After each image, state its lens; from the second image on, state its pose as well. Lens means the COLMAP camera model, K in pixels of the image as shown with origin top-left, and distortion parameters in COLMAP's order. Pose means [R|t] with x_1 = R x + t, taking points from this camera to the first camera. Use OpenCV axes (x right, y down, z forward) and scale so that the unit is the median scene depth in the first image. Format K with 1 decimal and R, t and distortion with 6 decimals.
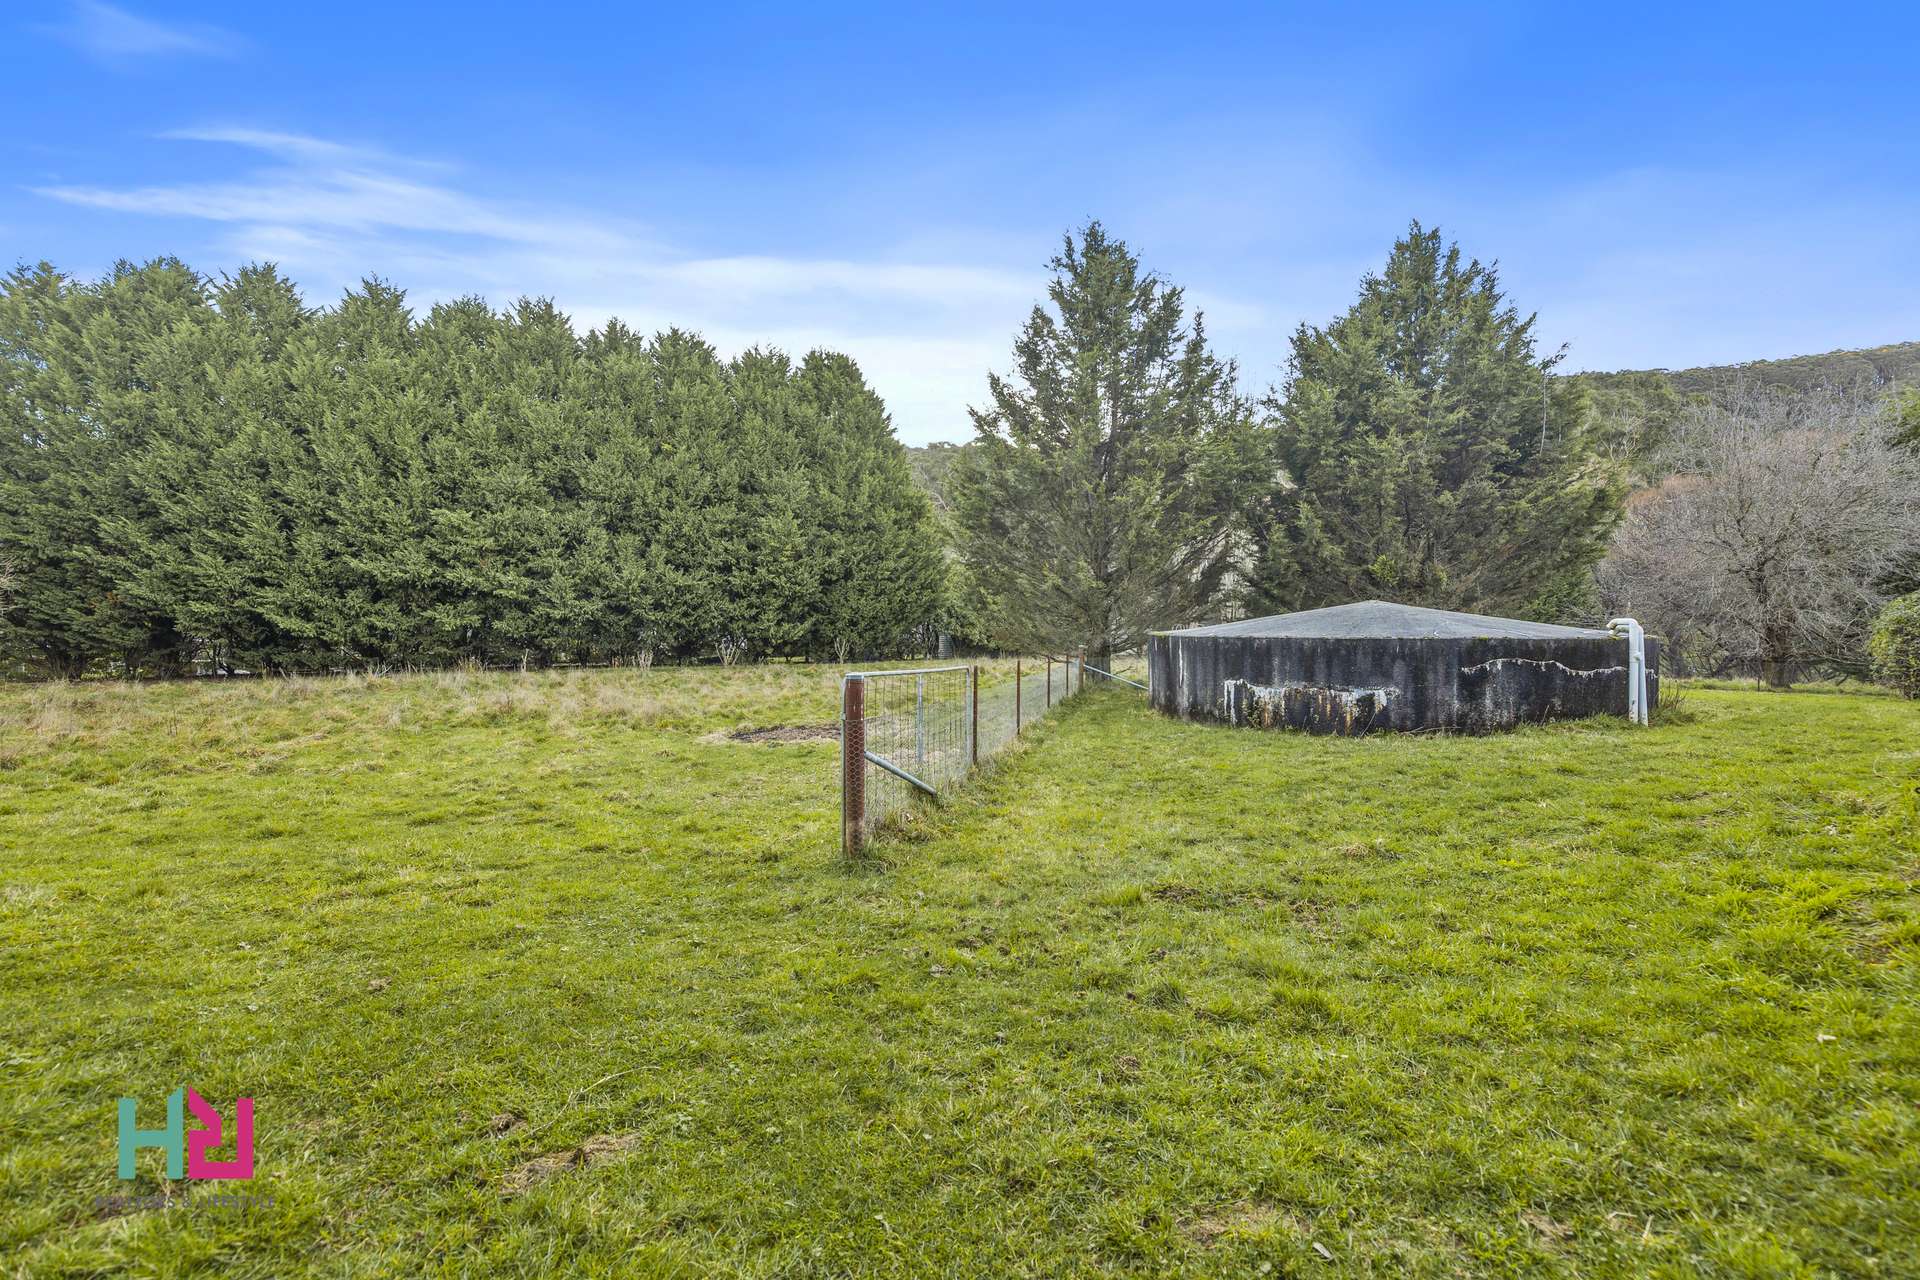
lens RADIAL K [[846.5, 0, 955.2], [0, 846.5, 683.5], [0, 0, 1]] dist [0.001038, 0.000529]
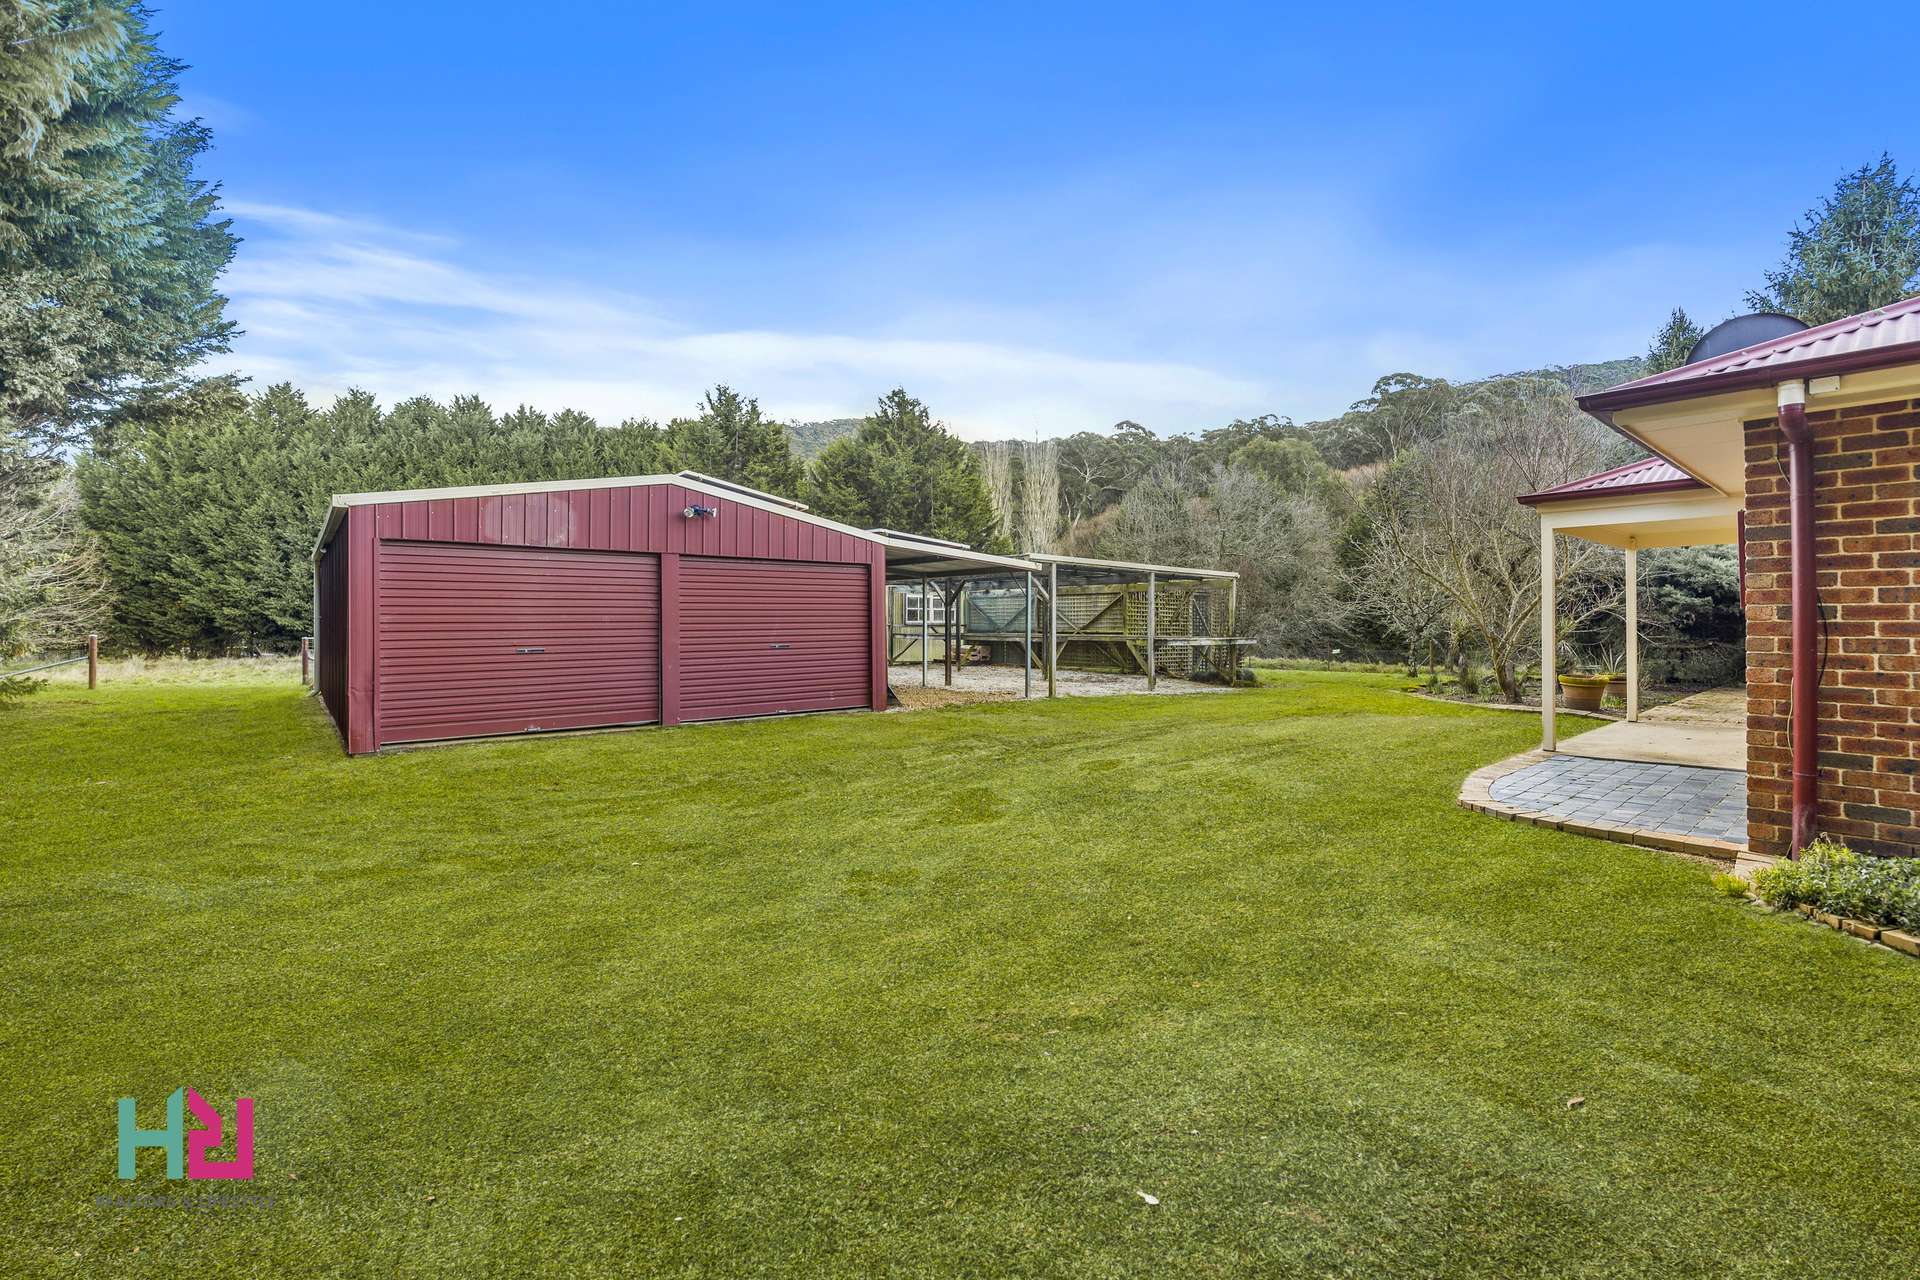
lens RADIAL K [[846.9, 0, 960.0], [0, 846.9, 640.0], [0, 0, 1]] dist [-0.000649, -0.000414]
pose [[0.997265, 0.000416, -0.073909, 0.551144], [-0.002729, 0.999510, -0.031190, 0.007844], [0.073859, 0.031306, 0.996777, -0.441568]]
